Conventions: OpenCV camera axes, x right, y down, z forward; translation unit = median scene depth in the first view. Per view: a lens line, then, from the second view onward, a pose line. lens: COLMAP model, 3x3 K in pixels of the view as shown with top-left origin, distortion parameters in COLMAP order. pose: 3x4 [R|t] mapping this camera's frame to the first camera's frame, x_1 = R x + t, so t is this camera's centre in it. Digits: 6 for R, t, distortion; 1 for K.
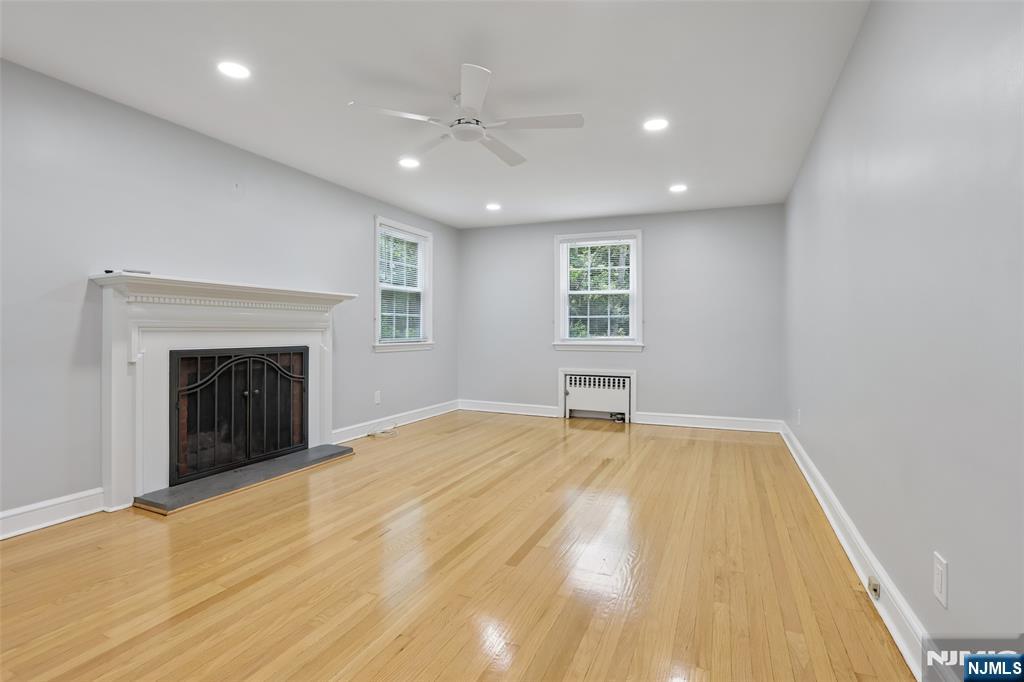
lens RADIAL K [[488.2, 0, 510.6], [0, 488.2, 329.8], [0, 0, 1]] dist [-0.051664, 0.000419]
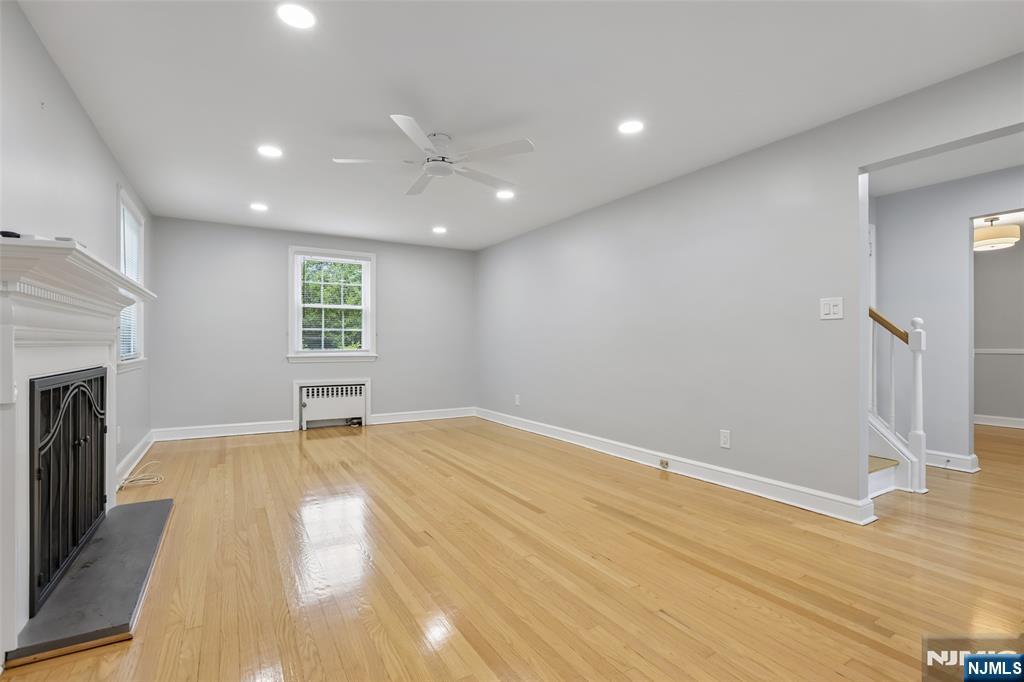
lens RADIAL K [[493.4, 0, 470.3], [0, 493.4, 339.8], [0, 0, 1]] dist [-0.029776, 0.000124]
pose [[0.604007, 0.002639, 0.796975, -0.491519], [-0.002195, 0.999996, -0.001648, -0.003467], [-0.796976, -0.000754, 0.604010, 0.121749]]
